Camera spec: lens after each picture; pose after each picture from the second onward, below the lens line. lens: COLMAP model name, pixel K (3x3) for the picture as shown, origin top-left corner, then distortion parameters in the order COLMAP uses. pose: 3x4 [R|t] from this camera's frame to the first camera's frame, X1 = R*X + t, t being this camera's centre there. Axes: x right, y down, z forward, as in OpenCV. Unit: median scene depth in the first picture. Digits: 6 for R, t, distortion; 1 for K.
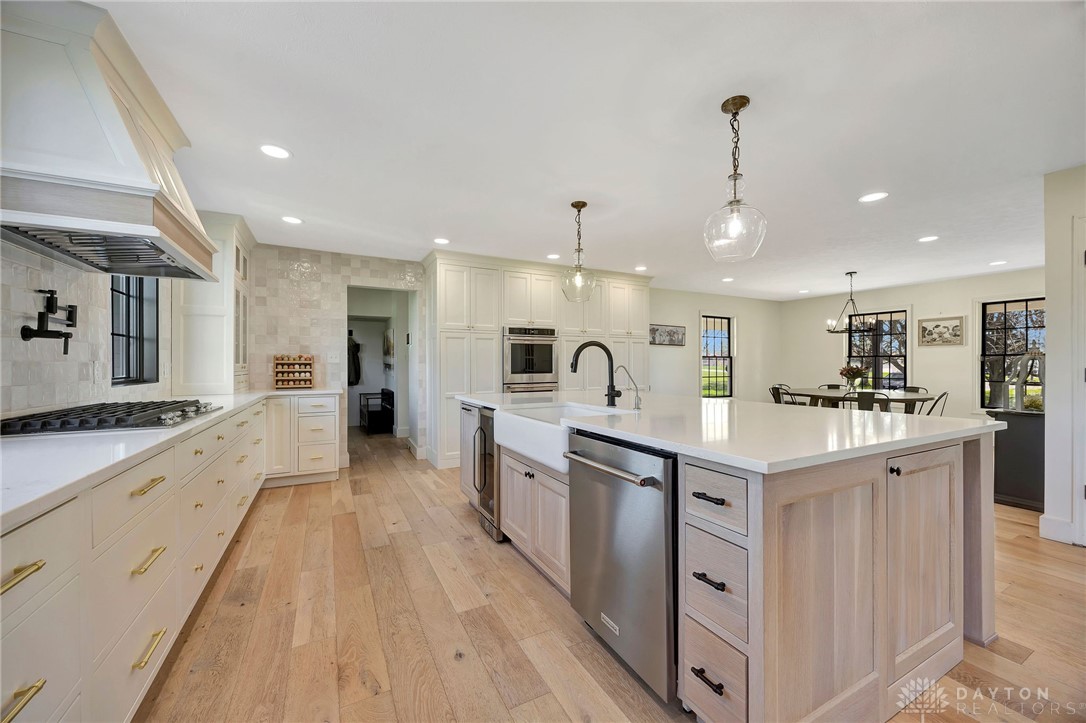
lens RADIAL K [[413.9, 0, 546.6], [0, 413.9, 361.9], [0, 0, 1]] dist [-0.003347, 0.000396]
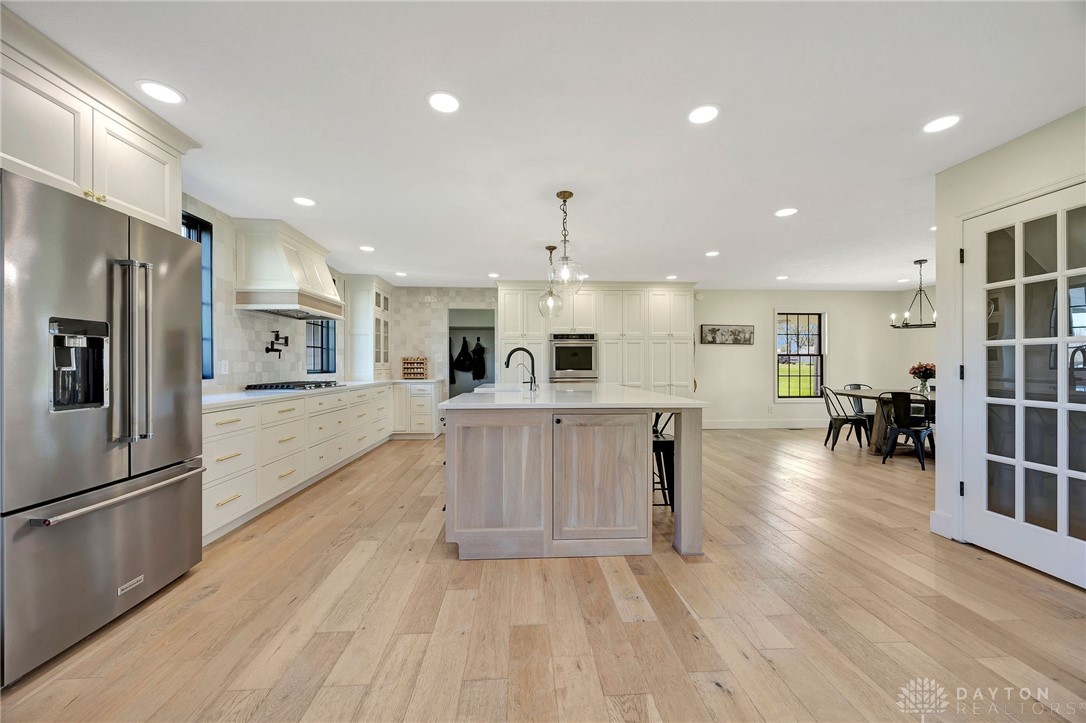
lens RADIAL K [[413.9, 0, 545.8], [0, 413.9, 363.4], [0, 0, 1]] dist [-0.003347, 0.000396]
pose [[0.911047, -0.000507, -0.412301, 0.415119], [0.003192, 0.999978, 0.005823, -0.000088], [0.412289, -0.006622, 0.911029, -0.179978]]
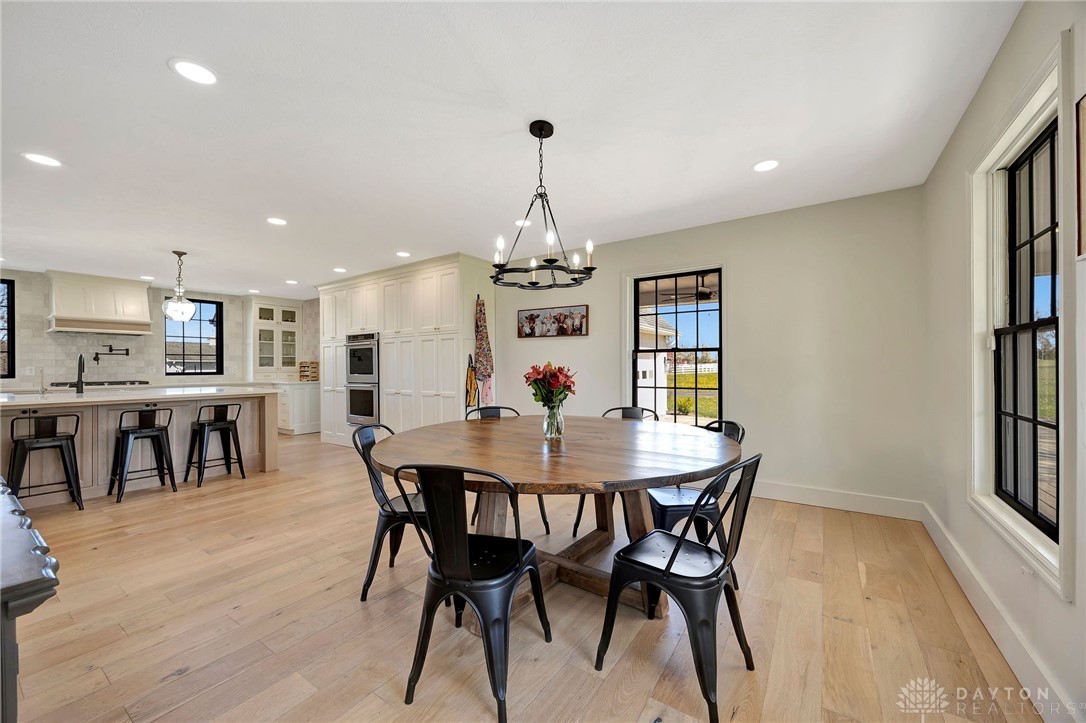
lens RADIAL K [[413.9, 0, 543.3], [0, 413.9, 365.4], [0, 0, 1]] dist [-0.003347, 0.000396]
pose [[0.468787, -0.002968, -0.883306, 1.231477], [0.011351, 0.999932, 0.002664, 0.006513], [0.883238, -0.011275, 0.468789, 0.932892]]
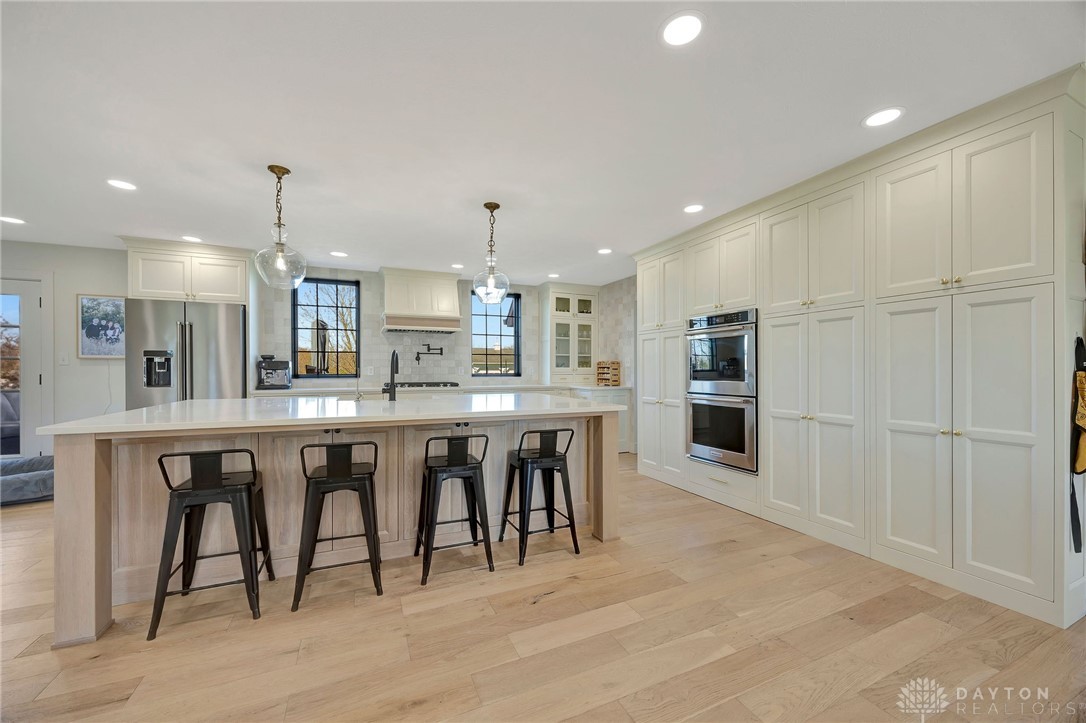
lens RADIAL K [[413.9, 0, 545.6], [0, 413.9, 370.2], [0, 0, 1]] dist [-0.003347, 0.000396]
pose [[-0.063692, 0.004261, -0.997961, 0.693124], [0.006942, 0.999969, 0.003827, 0.006214], [0.997945, -0.006684, -0.063720, 0.776983]]
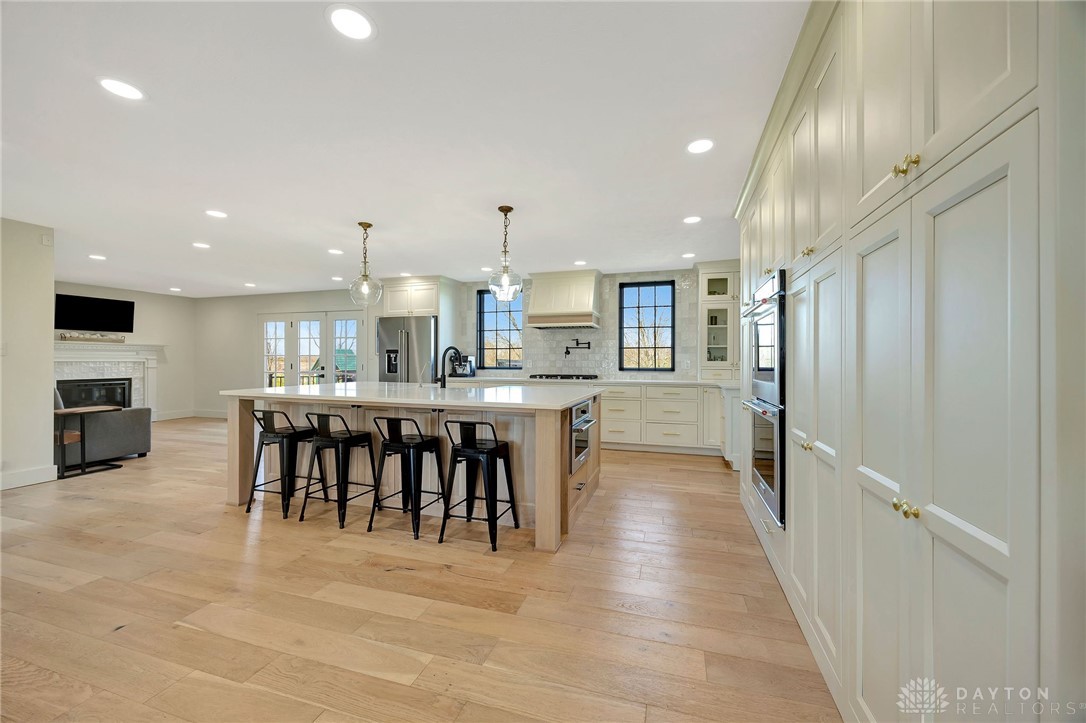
lens RADIAL K [[413.9, 0, 551.0], [0, 413.9, 361.0], [0, 0, 1]] dist [-0.003347, 0.000396]
pose [[-0.703930, -0.002989, -0.710263, 0.486375], [0.002134, 0.999978, -0.006323, 0.008617], [0.710266, -0.005966, -0.703908, 1.190724]]
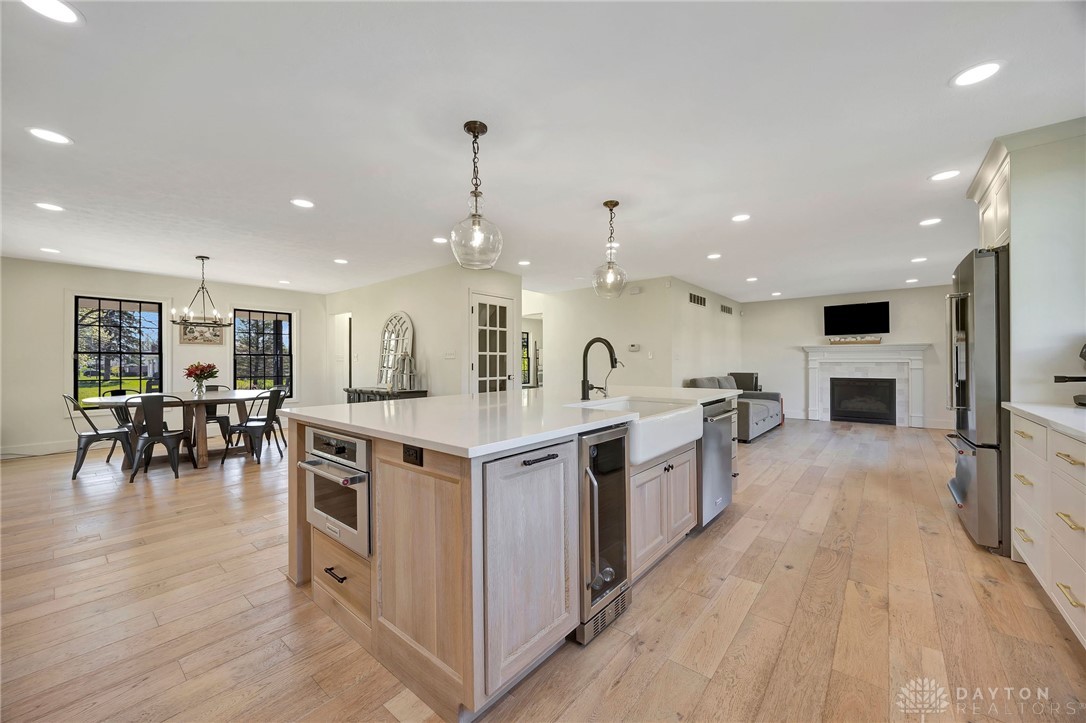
lens RADIAL K [[413.9, 0, 547.1], [0, 413.9, 359.2], [0, 0, 1]] dist [-0.003347, 0.000396]
pose [[-0.383394, 0.008993, 0.923541, -0.393223], [-0.003183, 0.999934, -0.011058, 0.007792], [-0.923580, -0.007180, -0.383340, 0.755405]]
